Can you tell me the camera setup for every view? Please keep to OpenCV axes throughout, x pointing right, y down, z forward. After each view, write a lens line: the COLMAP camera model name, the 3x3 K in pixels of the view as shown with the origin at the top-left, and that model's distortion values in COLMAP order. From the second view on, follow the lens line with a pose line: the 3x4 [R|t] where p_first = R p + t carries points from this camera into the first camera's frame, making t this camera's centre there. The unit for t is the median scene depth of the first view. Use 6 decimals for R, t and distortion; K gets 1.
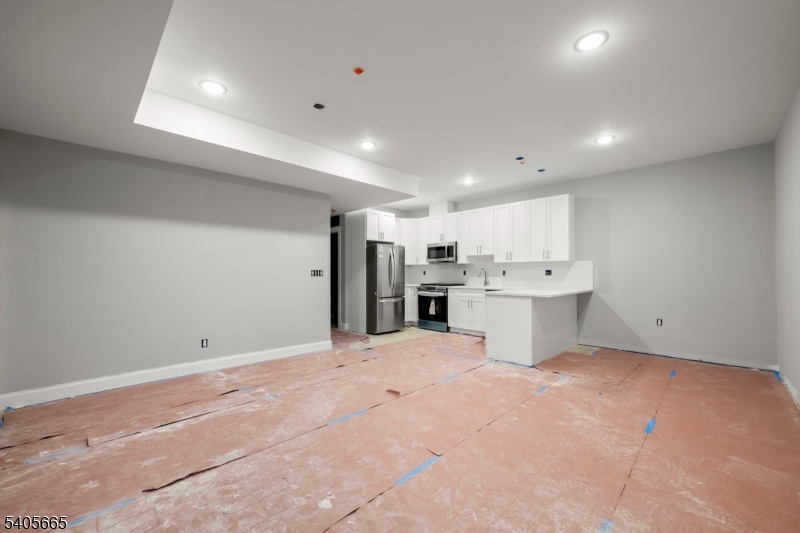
lens RADIAL K [[318.6, 0, 407.2], [0, 318.6, 268.6], [0, 0, 1]] dist [0.000497, -0.000336]
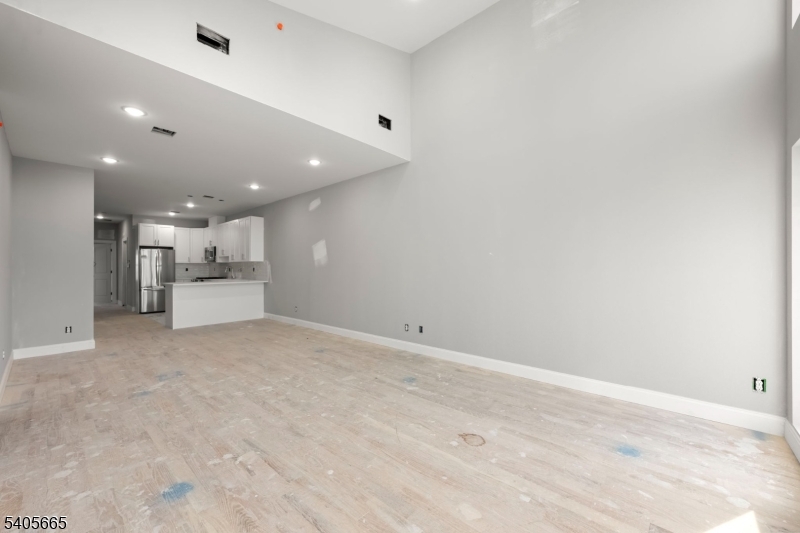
lens RADIAL K [[318.6, 0, 400.5], [0, 318.6, 267.8], [0, 0, 1]] dist [0.000497, -0.000336]
pose [[0.999742, -0.001465, 0.022645, 1.260110], [0.001179, 0.999920, 0.012612, -0.013223], [-0.022662, -0.012582, 0.999664, -0.519909]]
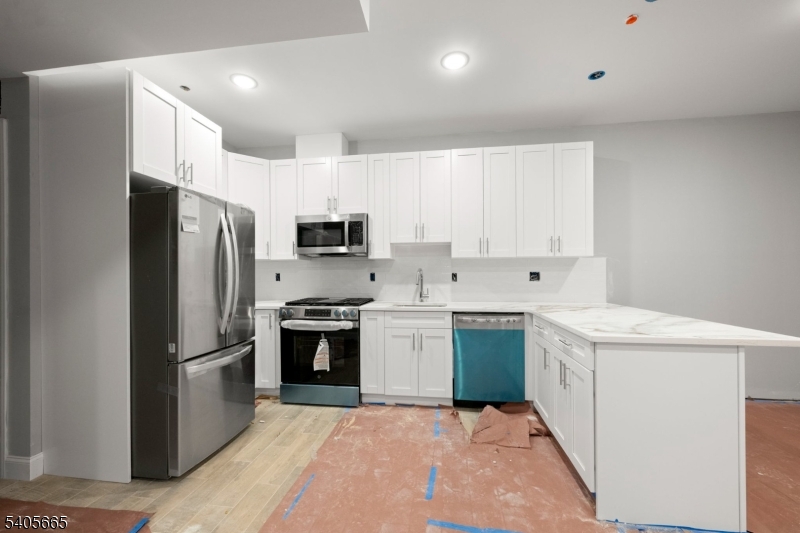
lens RADIAL K [[318.6, 0, 402.1], [0, 318.6, 272.4], [0, 0, 1]] dist [0.000497, -0.000336]
pose [[0.805632, 0.001076, 0.592416, -0.130676], [-0.006720, 0.999951, 0.007324, 0.002467], [-0.592379, -0.009881, 0.805599, 0.788800]]
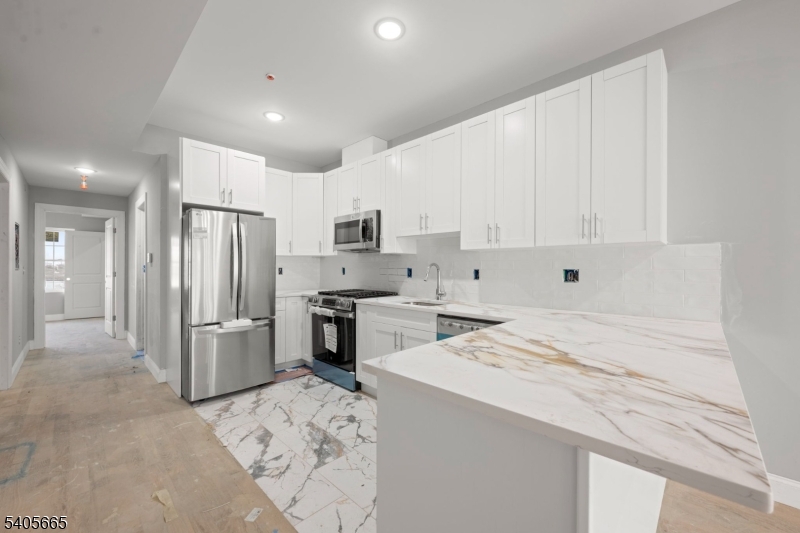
lens RADIAL K [[318.6, 0, 394.9], [0, 318.6, 270.2], [0, 0, 1]] dist [0.000497, -0.000336]
pose [[0.999902, 0.006596, -0.012335, 0.256839], [-0.006320, 0.999731, 0.022319, -0.000396], [0.012479, -0.022239, 0.999675, 0.682791]]
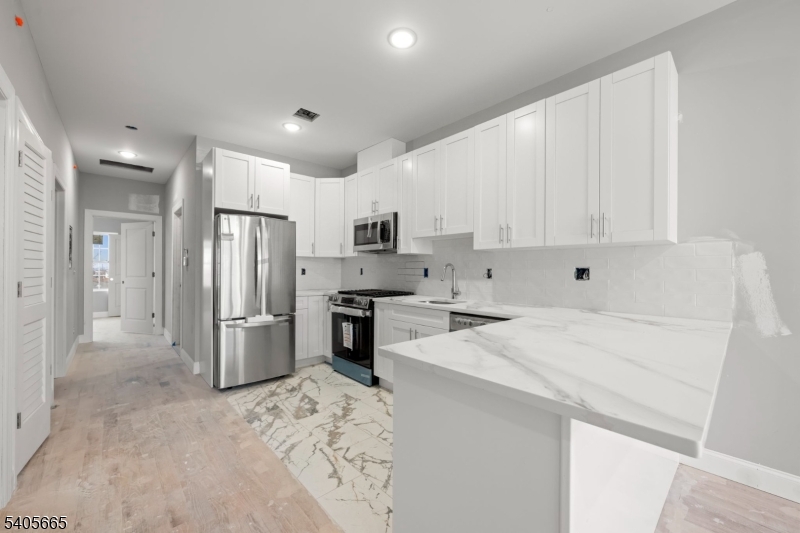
lens RADIAL K [[318.6, 0, 397.9], [0, 318.6, 267.6], [0, 0, 1]] dist [0.000497, -0.000336]
pose [[0.996968, 0.004887, -0.077657, 0.273659], [-0.004101, 0.999939, 0.010274, 0.002027], [0.077703, -0.009925, 0.996927, 0.659221]]
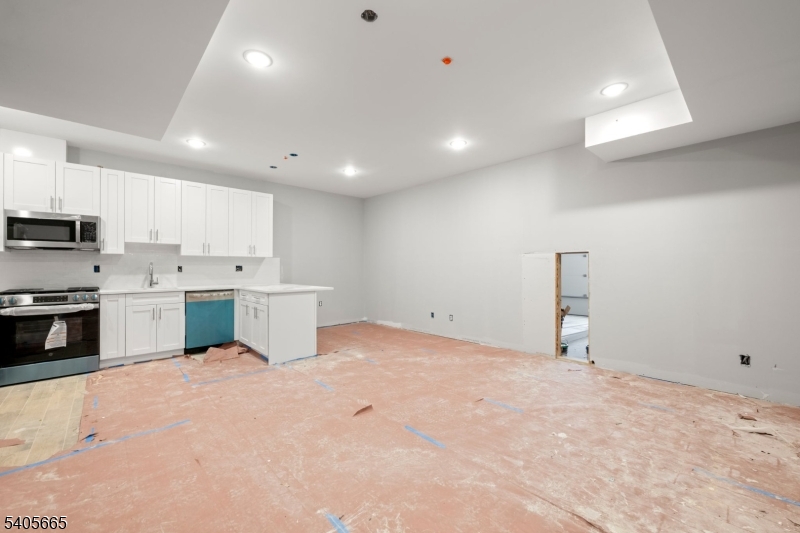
lens RADIAL K [[318.6, 0, 397.5], [0, 318.6, 265.6], [0, 0, 1]] dist [0.000497, -0.000336]
pose [[0.053249, 0.008032, 0.998549, -0.574997], [-0.014418, 0.999870, -0.007274, 0.004732], [-0.998477, -0.014010, 0.053358, 0.561740]]
